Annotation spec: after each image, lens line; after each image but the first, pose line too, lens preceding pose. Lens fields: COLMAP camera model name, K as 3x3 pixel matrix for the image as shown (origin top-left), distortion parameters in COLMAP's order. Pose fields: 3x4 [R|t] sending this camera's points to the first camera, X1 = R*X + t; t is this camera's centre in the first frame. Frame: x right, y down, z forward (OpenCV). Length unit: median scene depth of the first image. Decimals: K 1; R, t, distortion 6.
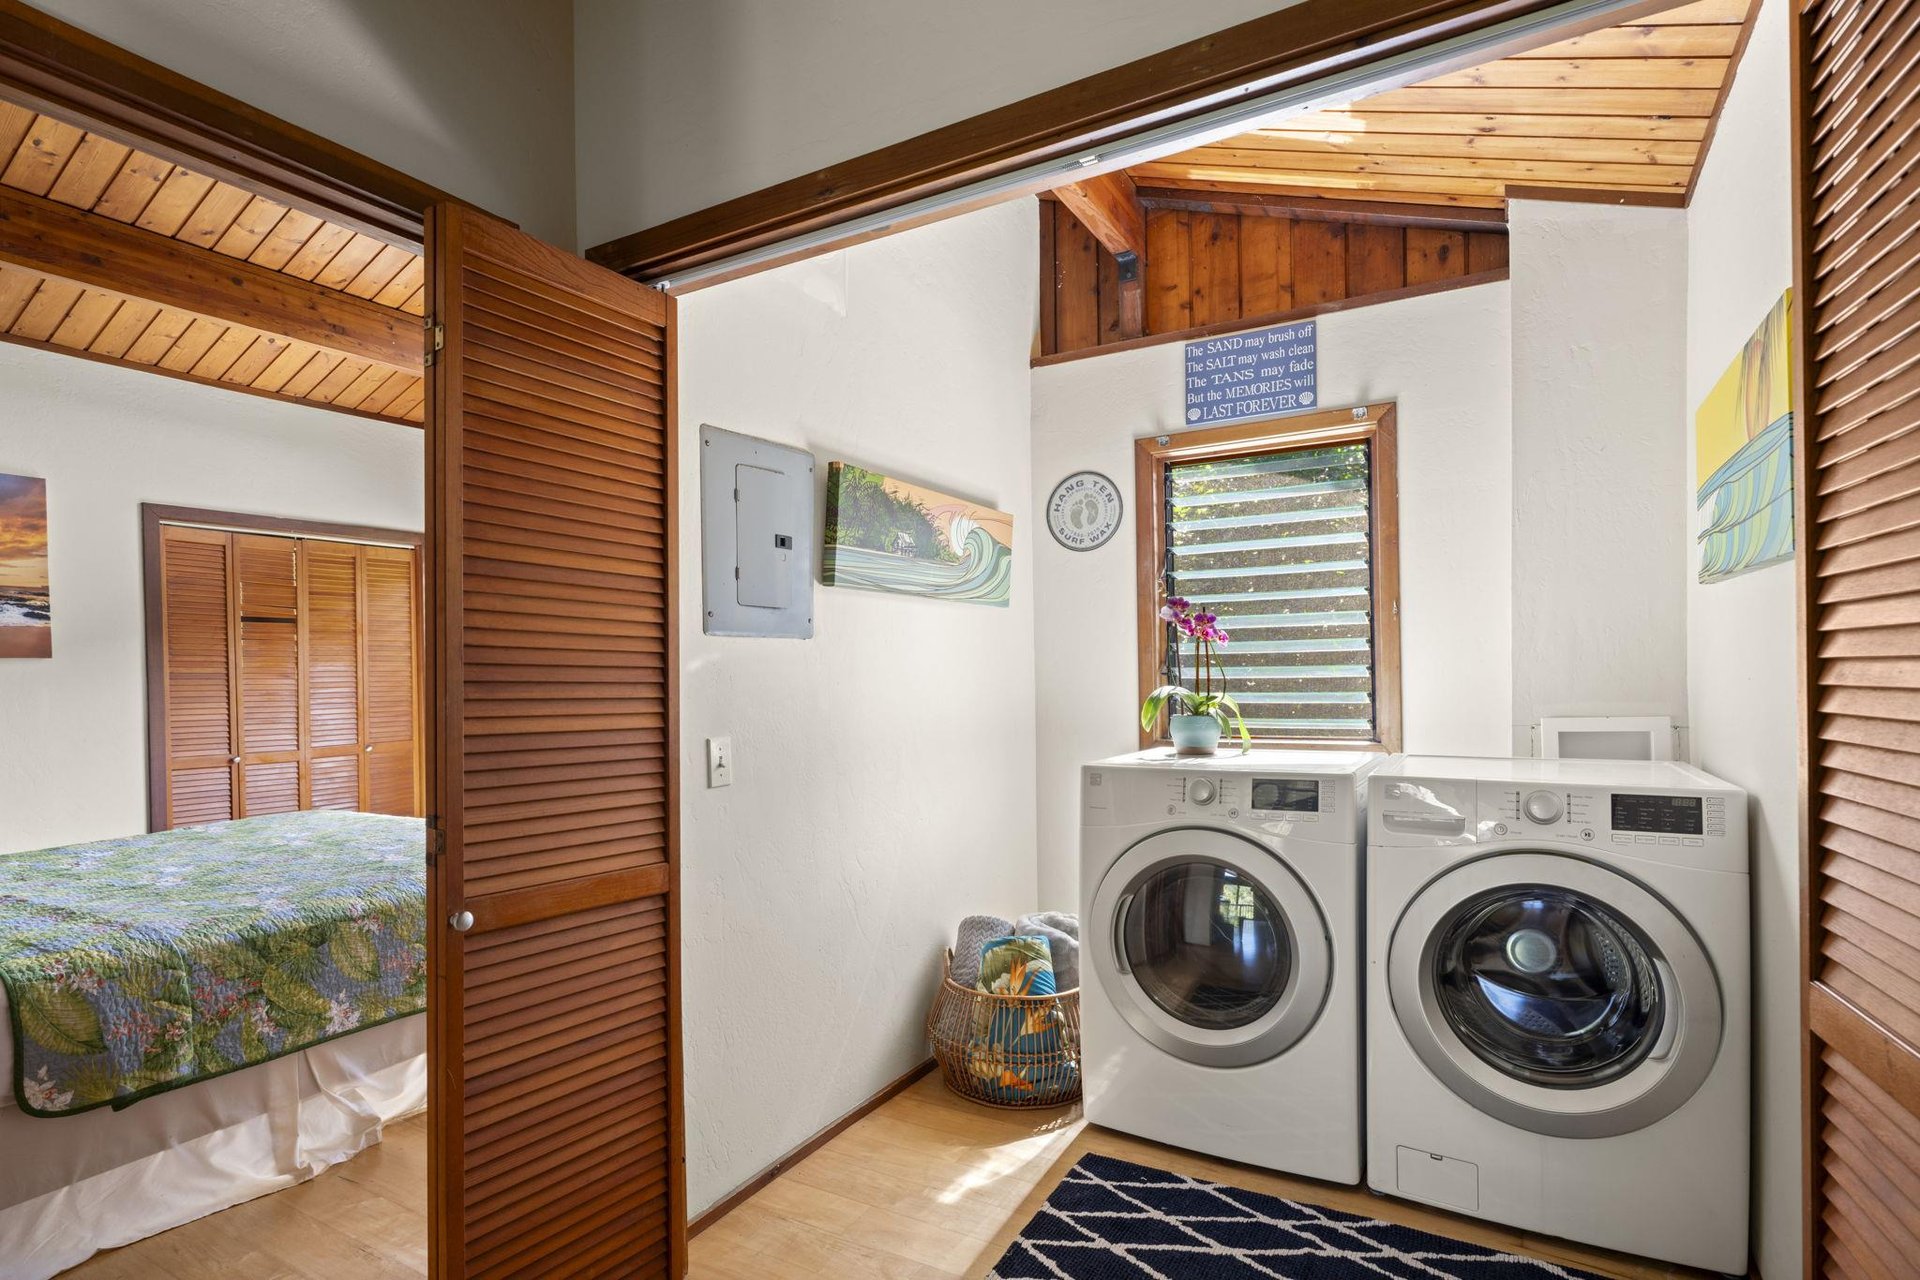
lens RADIAL K [[957.2, 0, 957.8], [0, 957.2, 674.1], [0, 0, 1]] dist [-0.004514, -0.000354]
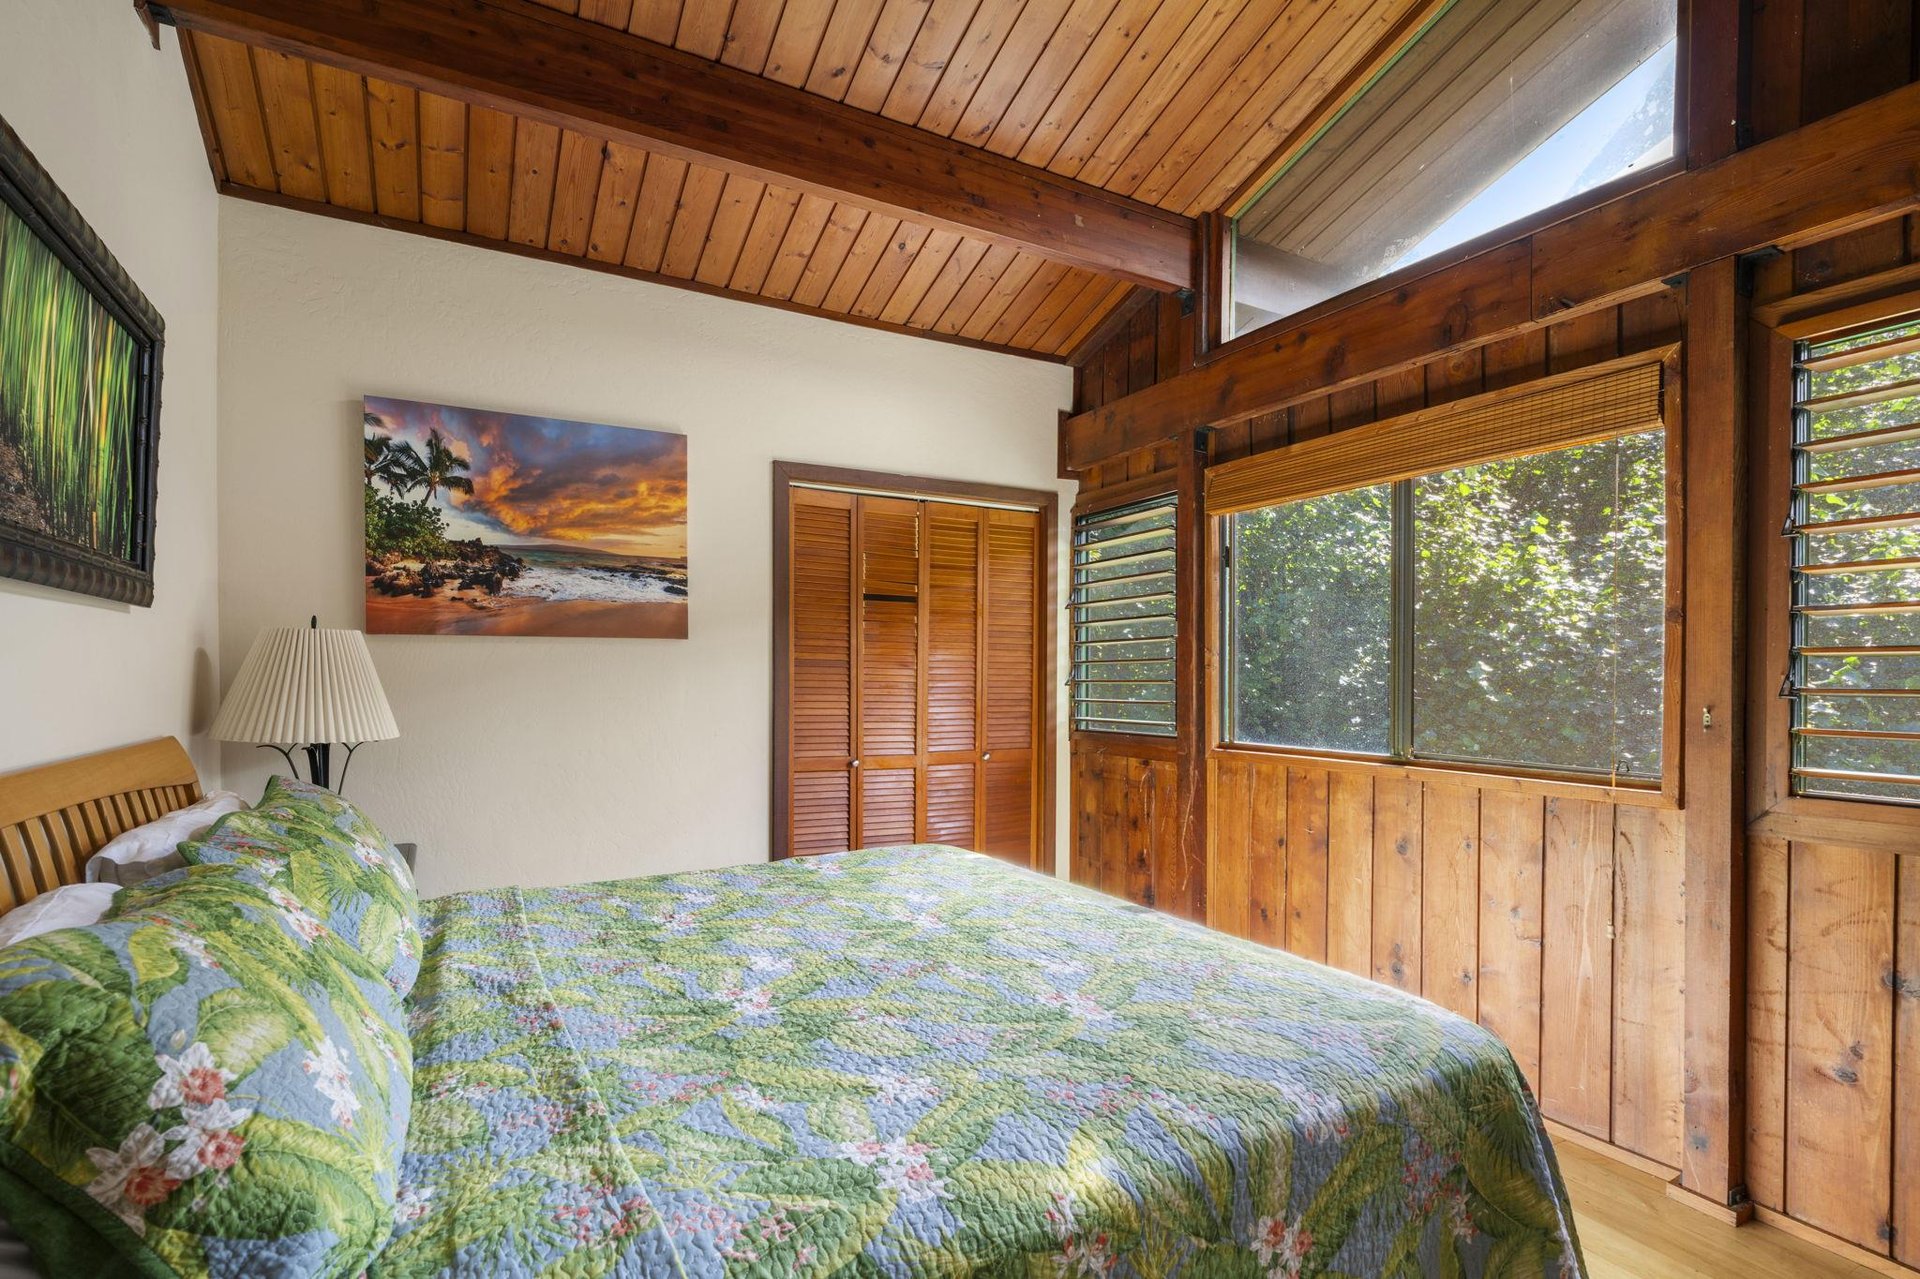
lens RADIAL K [[957.2, 0, 957.8], [0, 957.2, 673.6], [0, 0, 1]] dist [-0.004514, -0.000354]
pose [[0.854123, 0.023969, -0.519519, -0.255131], [-0.024233, 0.999687, 0.006282, 0.003068], [0.519506, 0.007224, 0.854436, 0.343317]]
